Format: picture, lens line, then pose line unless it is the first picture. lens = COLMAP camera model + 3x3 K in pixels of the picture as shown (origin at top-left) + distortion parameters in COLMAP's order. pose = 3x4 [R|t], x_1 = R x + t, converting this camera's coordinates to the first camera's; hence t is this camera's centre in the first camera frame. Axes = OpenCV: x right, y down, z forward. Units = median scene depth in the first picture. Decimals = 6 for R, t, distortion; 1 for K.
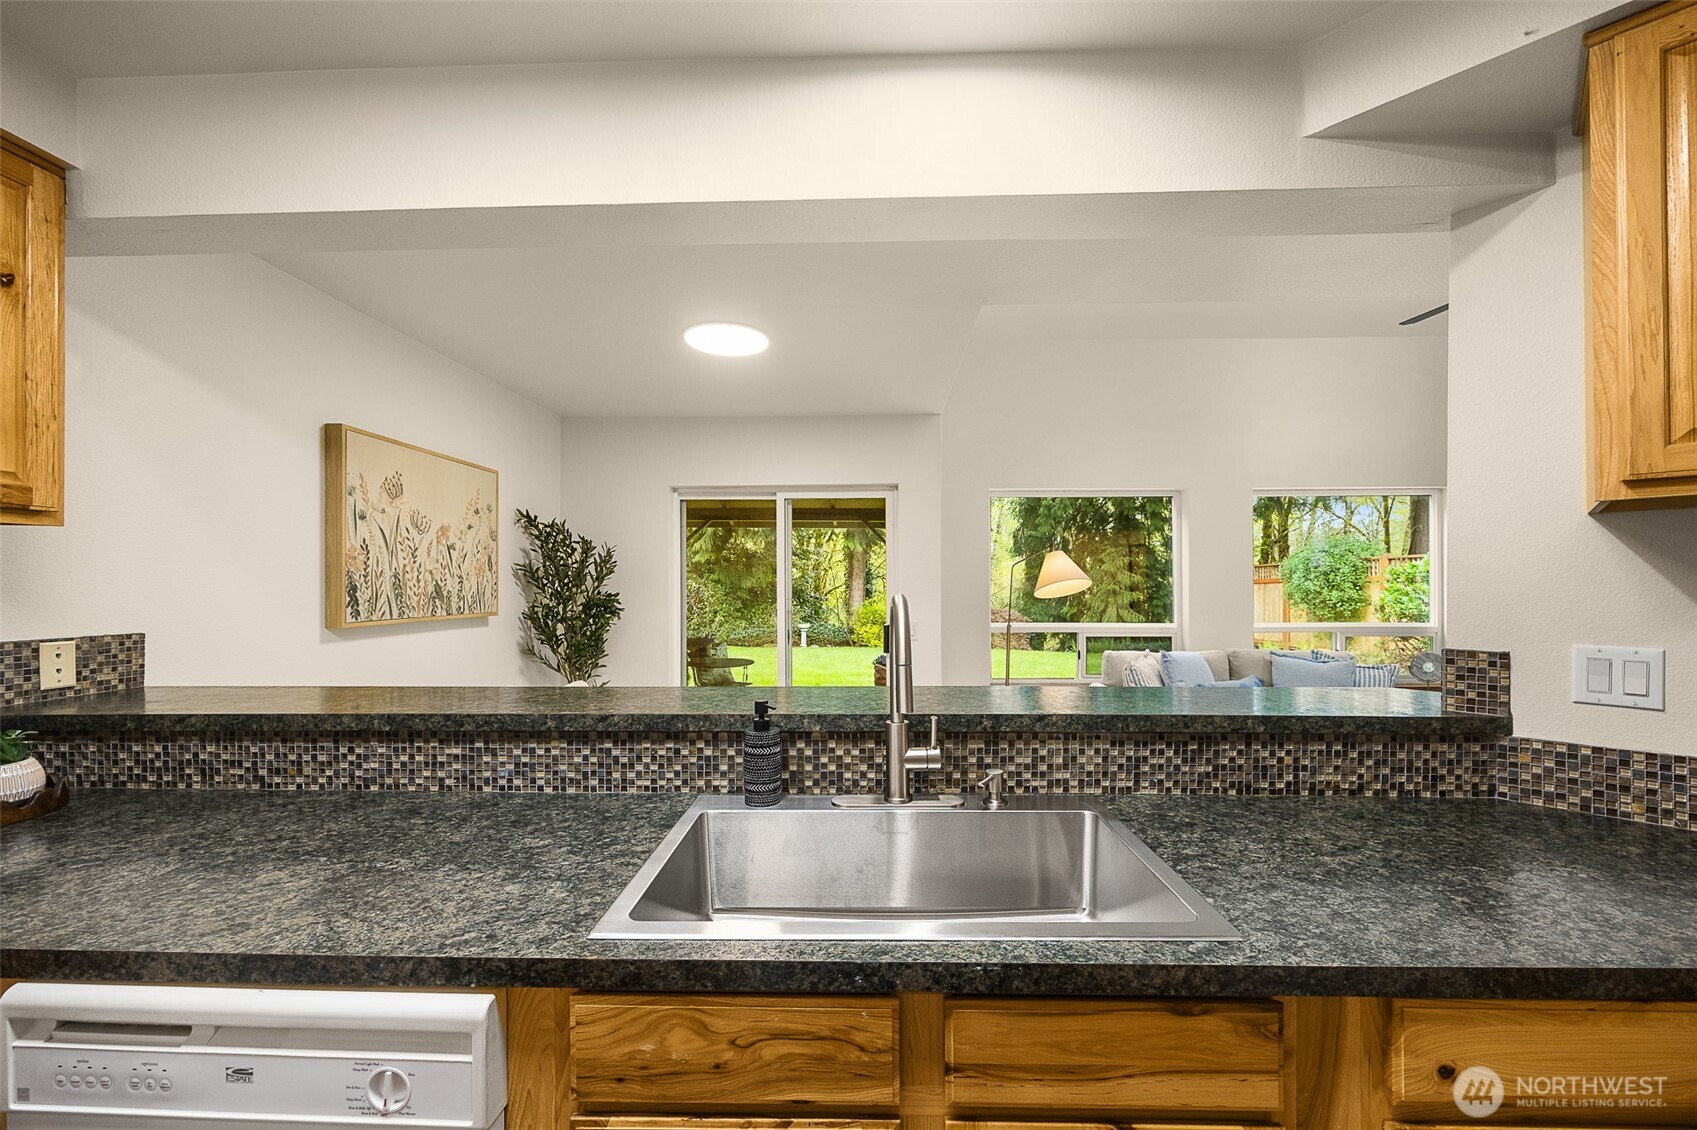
lens RADIAL K [[658.2, 0, 856.6], [0, 658.2, 589.2], [0, 0, 1]] dist [-0.002884, -0.000080]
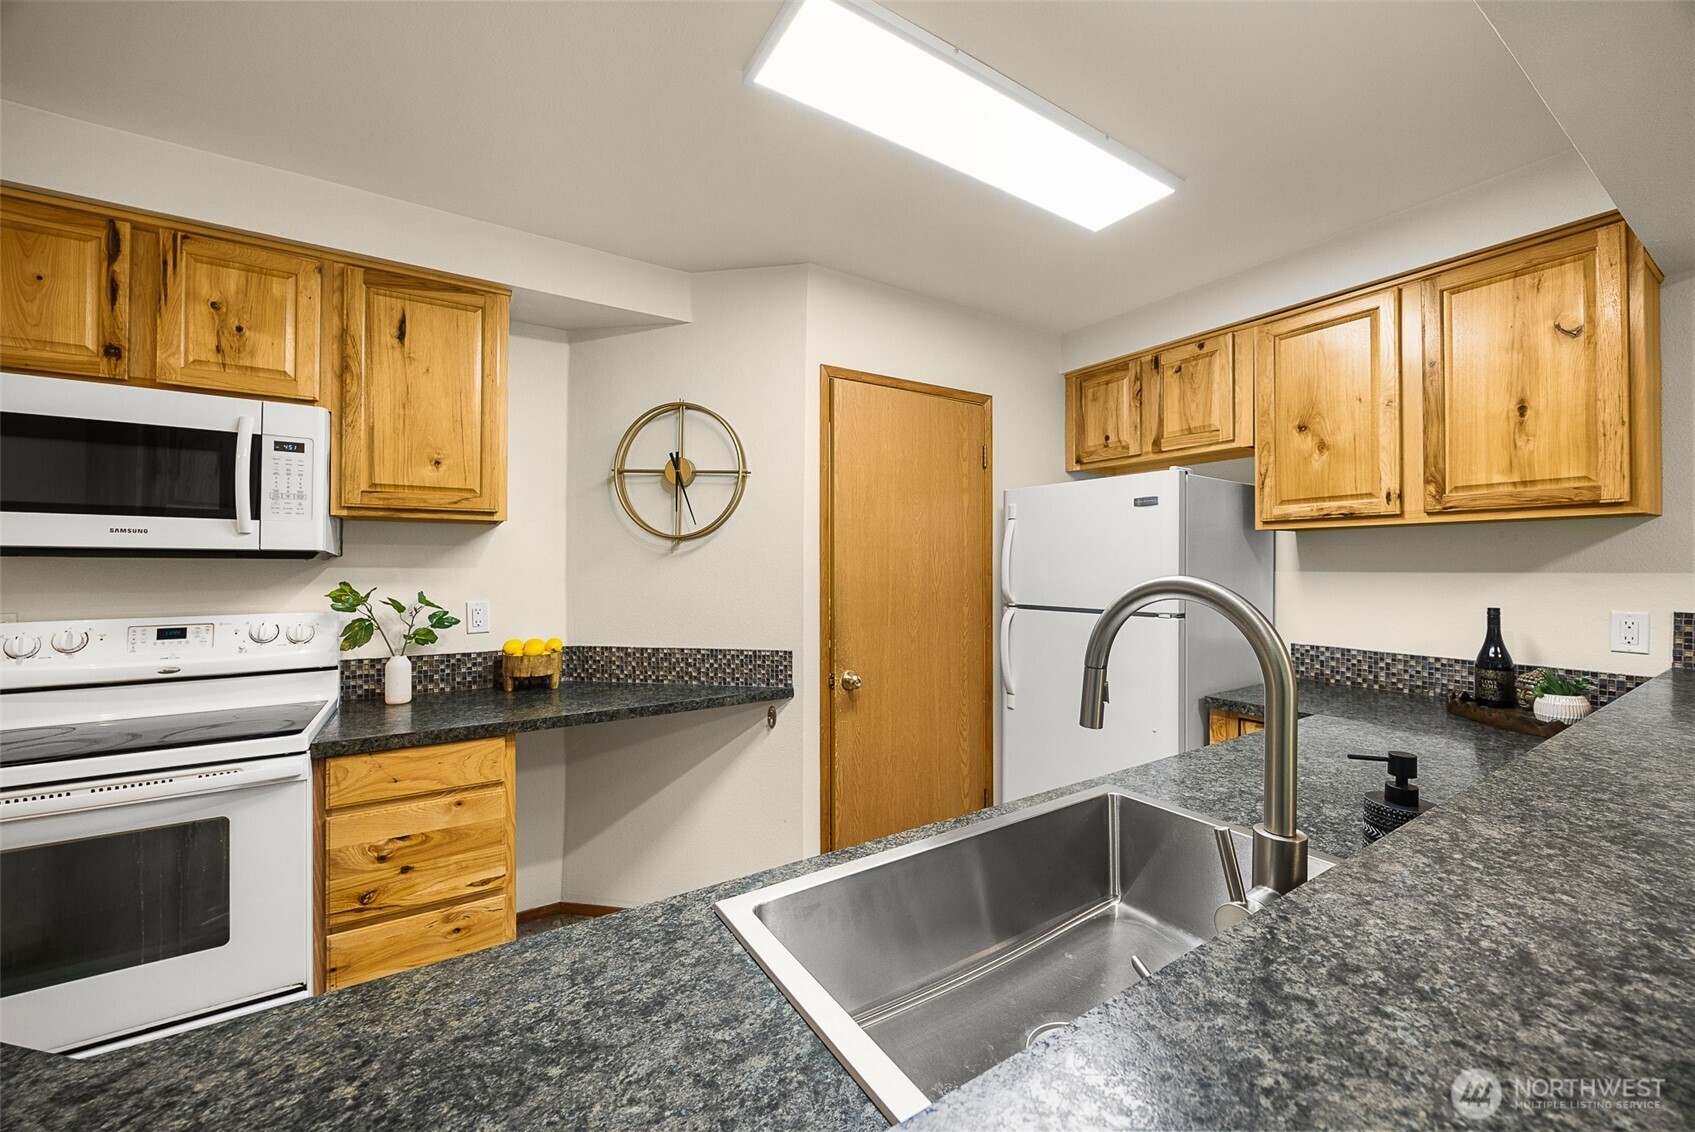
lens RADIAL K [[643.2, 0, 855.0], [0, 643.2, 558.3], [0, 0, 1]] dist [-0.003352, -0.000125]
pose [[-0.823716, -0.004372, -0.566986, 0.568442], [-0.003957, 0.999990, -0.001962, -0.007163], [0.566989, 0.000628, -0.823725, 1.119473]]
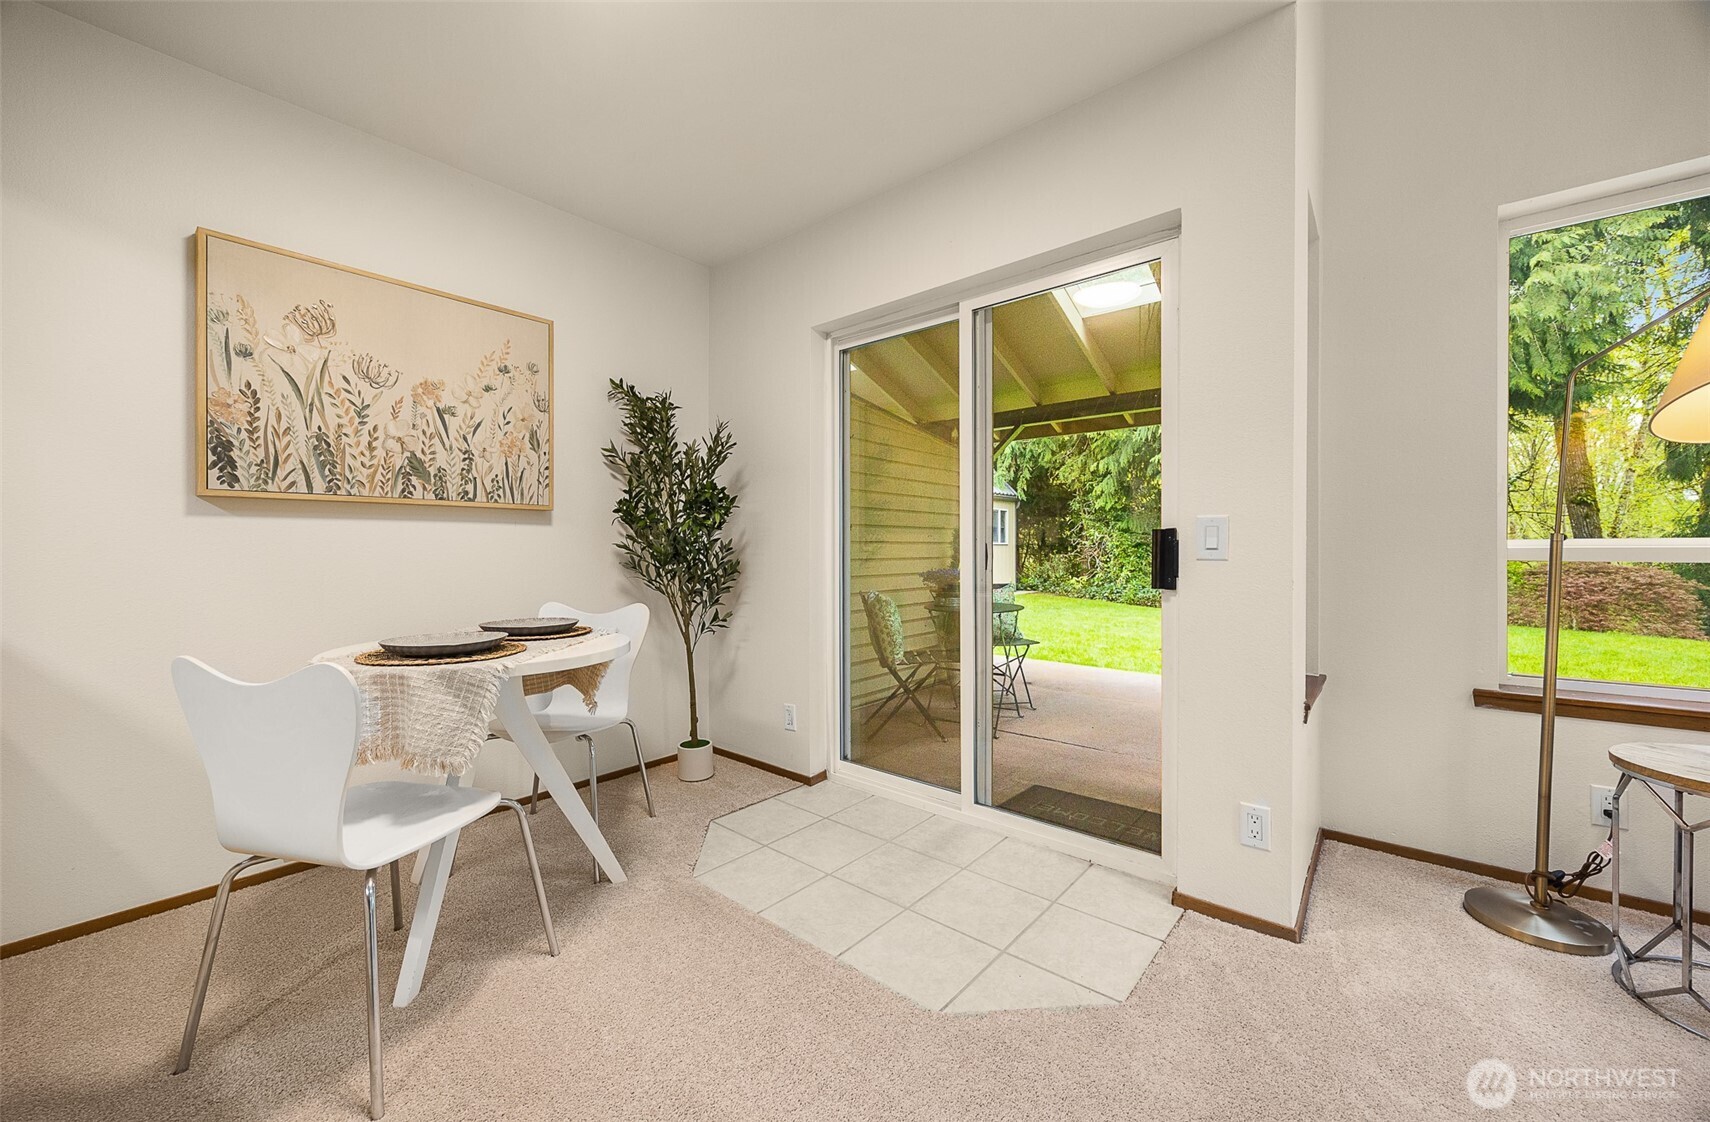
lens RADIAL K [[653.3, 0, 854.6], [0, 653.3, 554.3], [0, 0, 1]] dist [-0.001678, -0.000180]
pose [[0.780810, 0.003682, -0.624758, 0.485698], [-0.002517, 0.999993, 0.002748, 0.211287], [0.624764, -0.000574, 0.780814, 1.506470]]
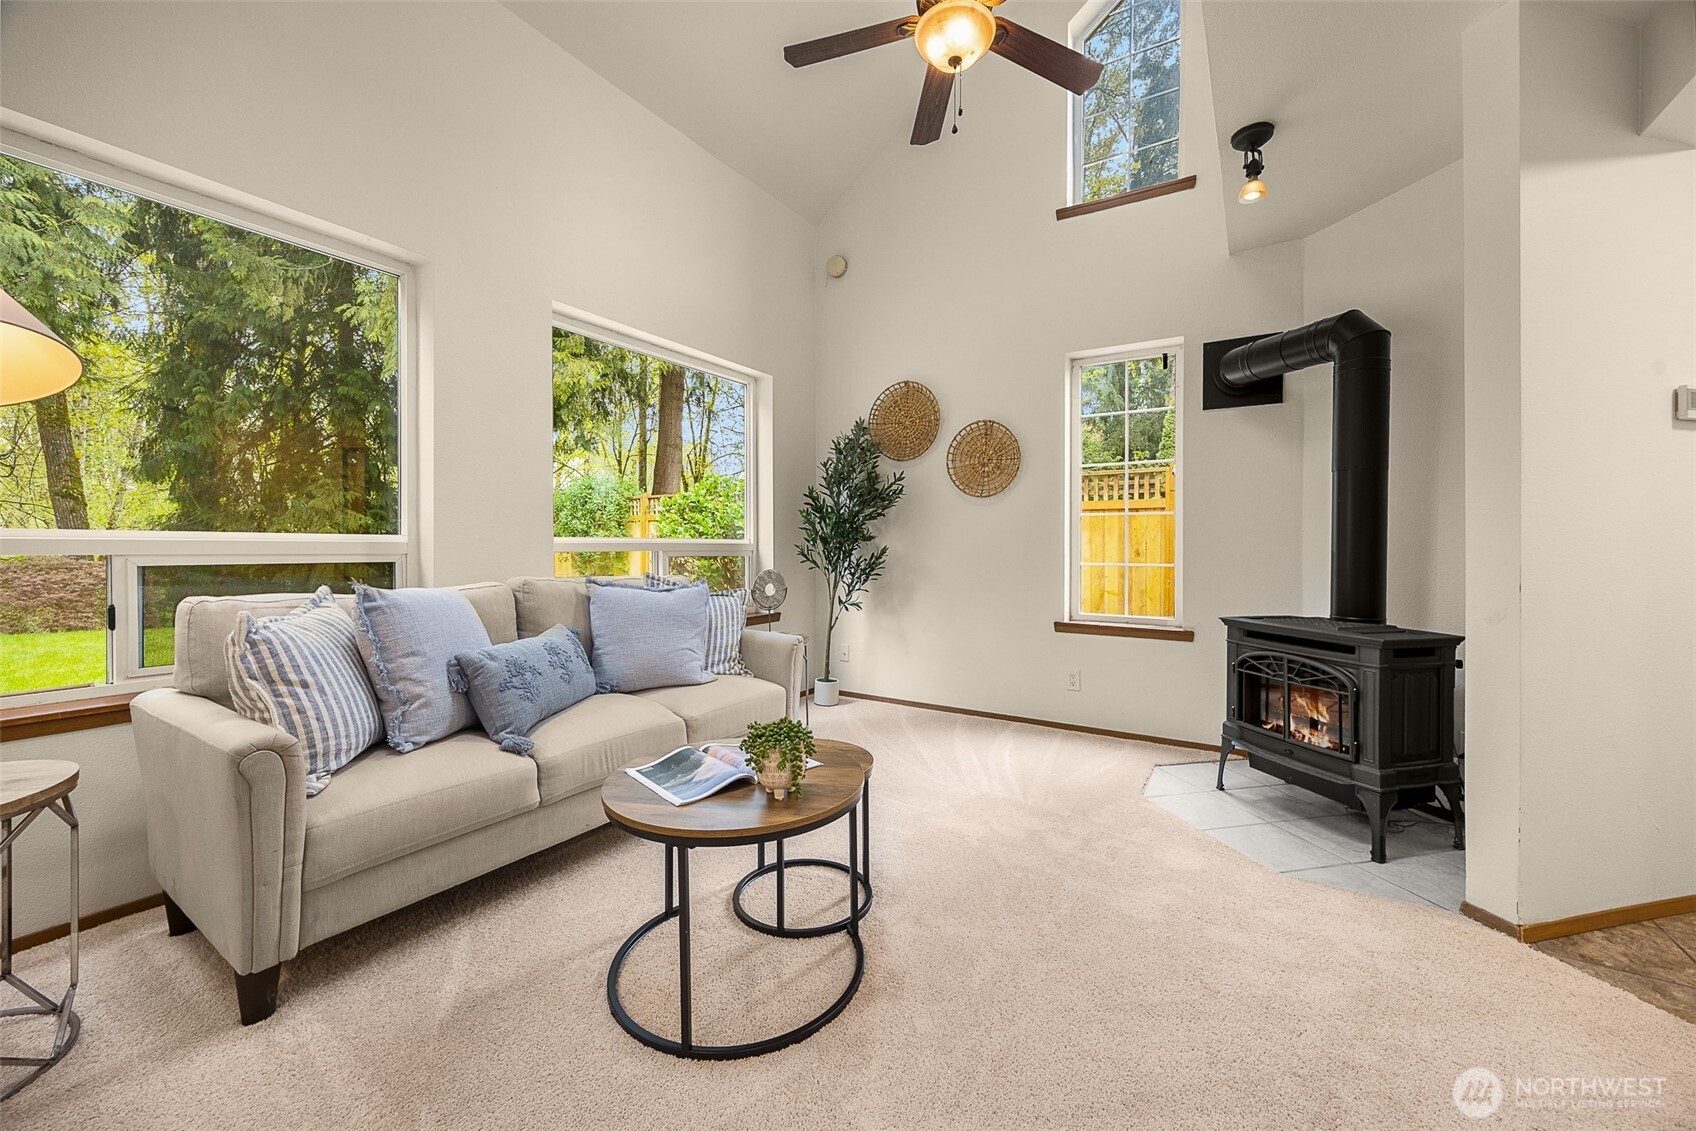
lens RADIAL K [[653.3, 0, 851.3], [0, 653.3, 549.6], [0, 0, 1]] dist [-0.000206, 0.000180]
pose [[0.510977, 0.000486, 0.859594, 0.839157], [0.000458, 1.000000, -0.000838, 0.221331], [-0.859594, 0.000822, 0.510977, 1.639661]]
